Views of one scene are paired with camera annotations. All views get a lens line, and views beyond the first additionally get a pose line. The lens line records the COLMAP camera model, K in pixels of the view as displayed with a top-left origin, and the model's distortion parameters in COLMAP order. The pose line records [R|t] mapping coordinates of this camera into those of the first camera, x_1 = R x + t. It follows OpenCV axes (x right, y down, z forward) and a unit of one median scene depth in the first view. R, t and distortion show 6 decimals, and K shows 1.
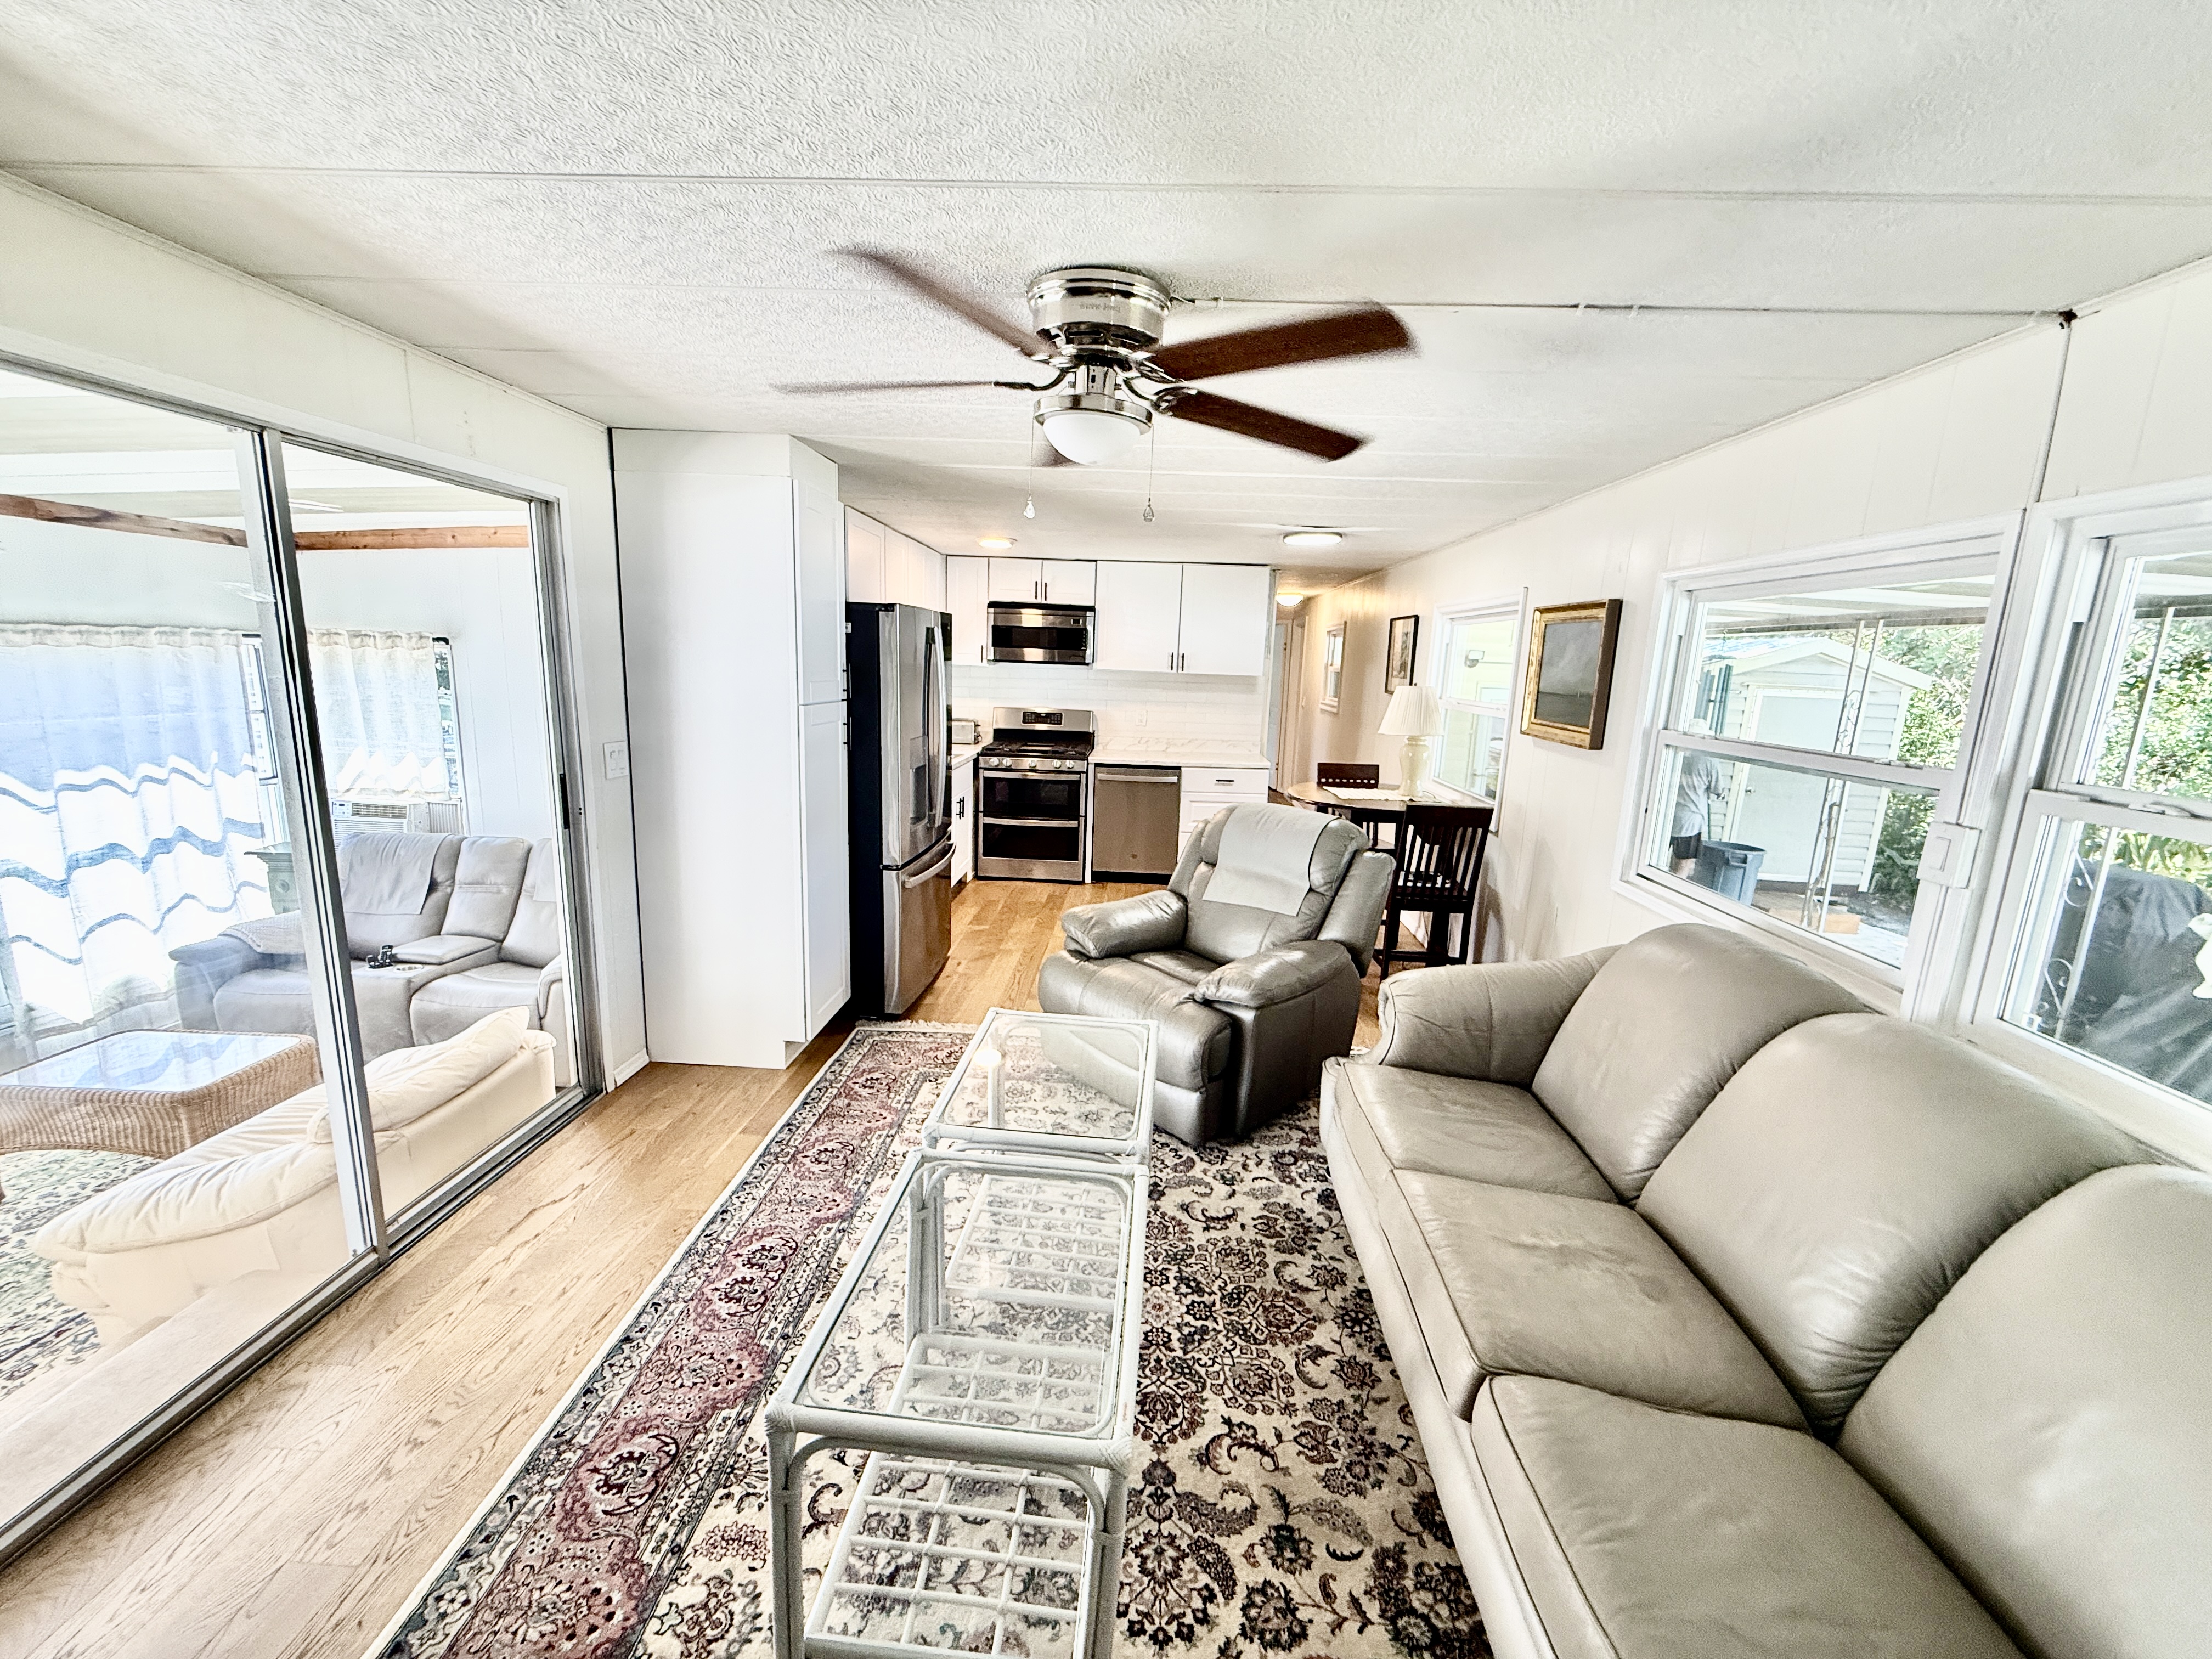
lens RADIAL K [[884.5, 0, 1109.4], [0, 884.5, 835.2], [0, 0, 1]] dist [-0.000745, -0.000287]
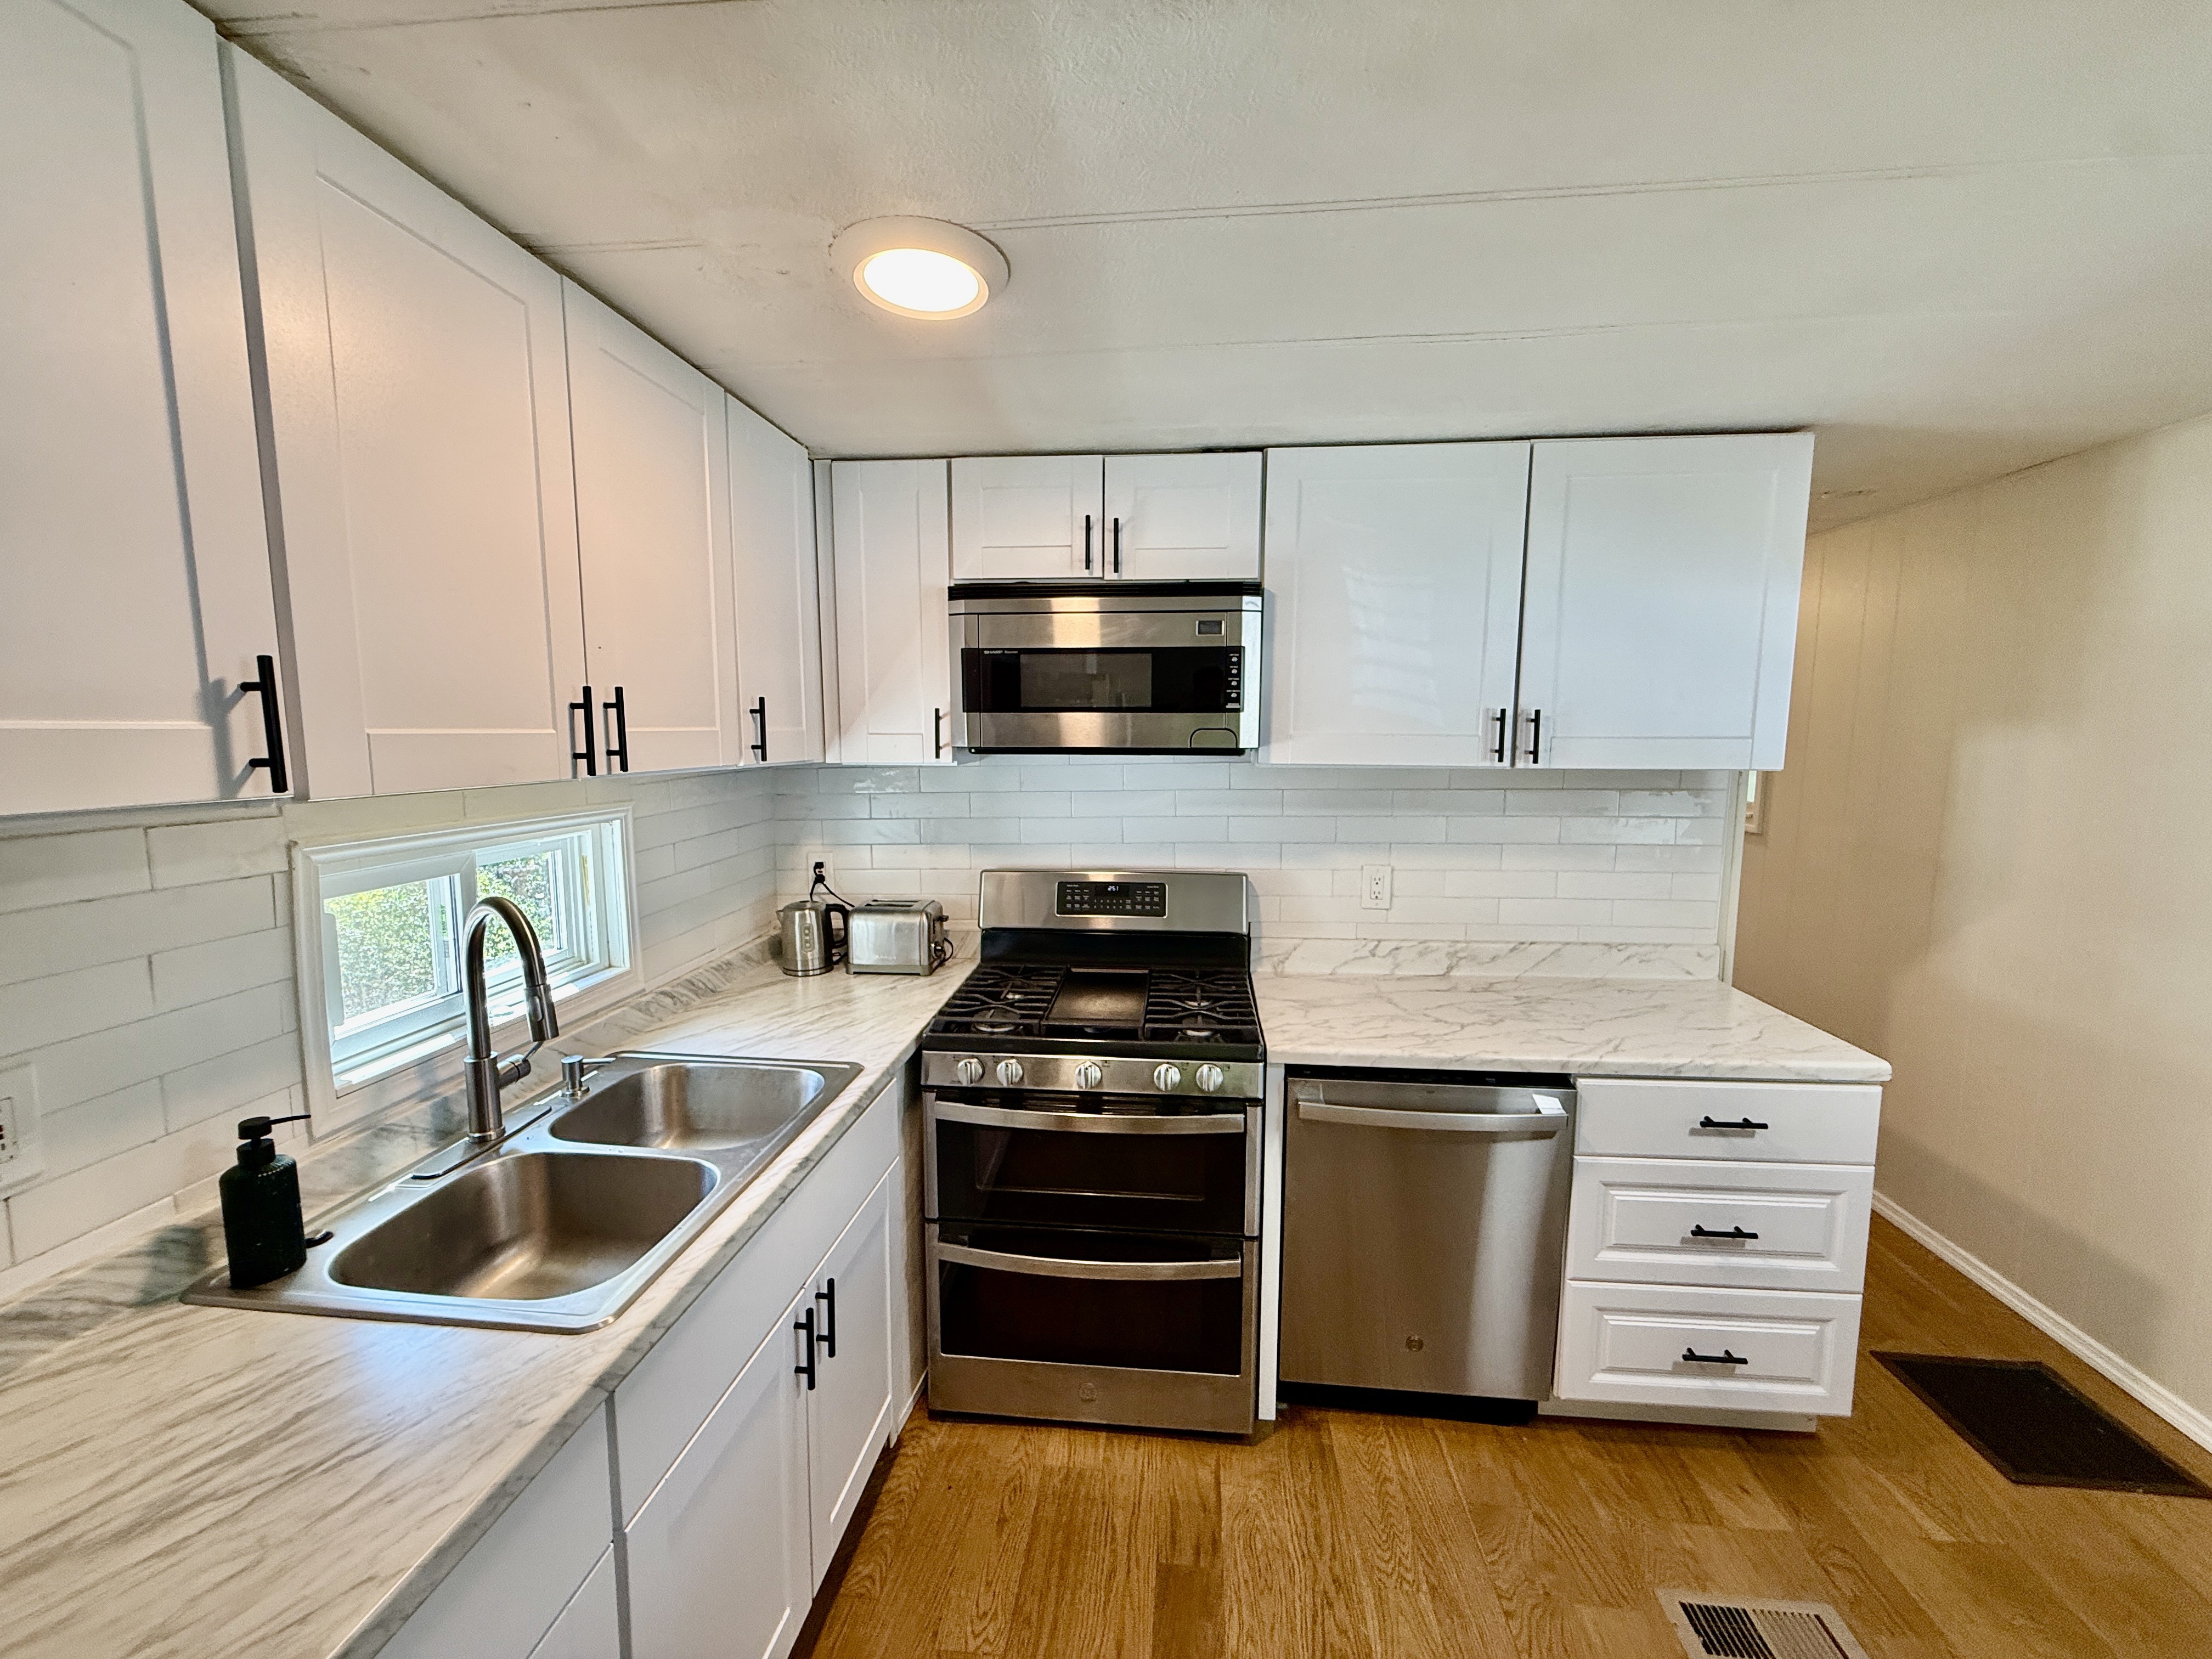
lens RADIAL K [[884.5, 0, 1106.4], [0, 884.5, 827.3], [0, 0, 1]] dist [-0.000745, -0.000287]
pose [[0.998510, -0.031976, -0.044224, -0.063192], [0.028156, 0.996030, -0.084452, -0.137754], [0.046749, 0.083080, 0.995446, 0.665349]]
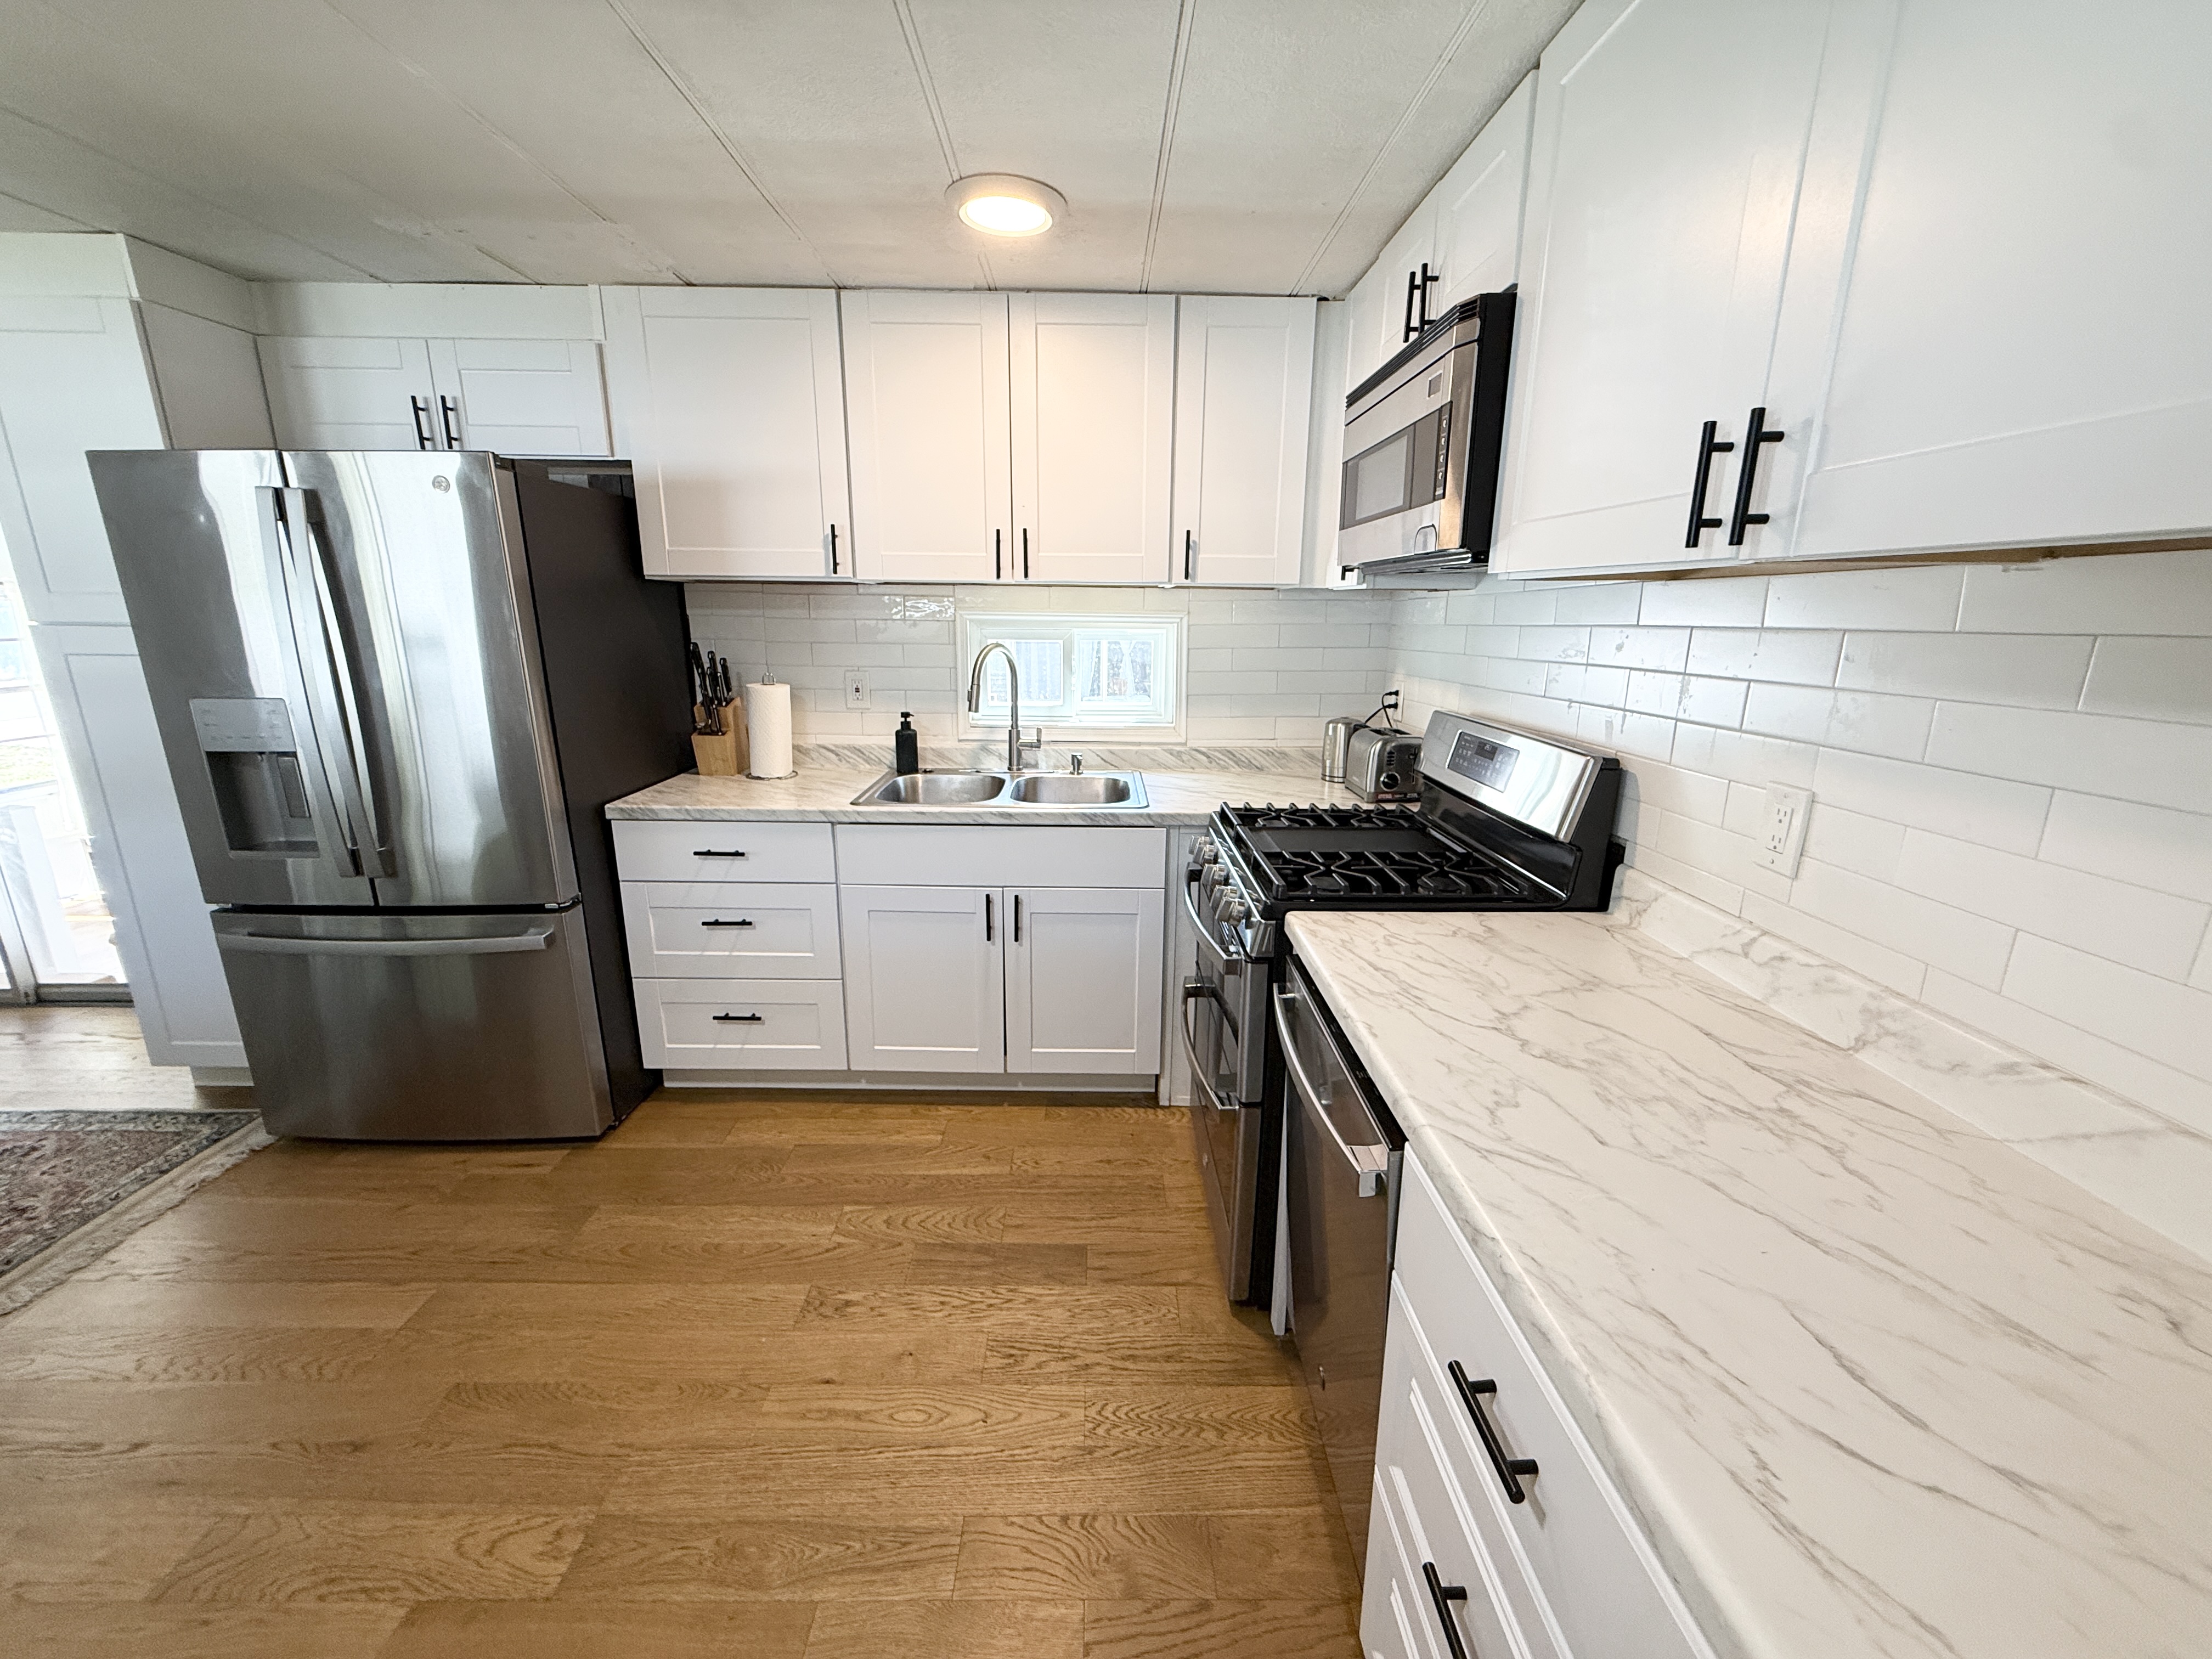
lens RADIAL K [[884.5, 0, 1104.0], [0, 884.5, 829.3], [0, 0, 1]] dist [-0.000745, -0.000287]
pose [[0.071116, 0.207999, -0.975540, 0.221038], [-0.196935, 0.961693, 0.190690, -0.148772], [0.977834, 0.178557, 0.109355, 0.894902]]
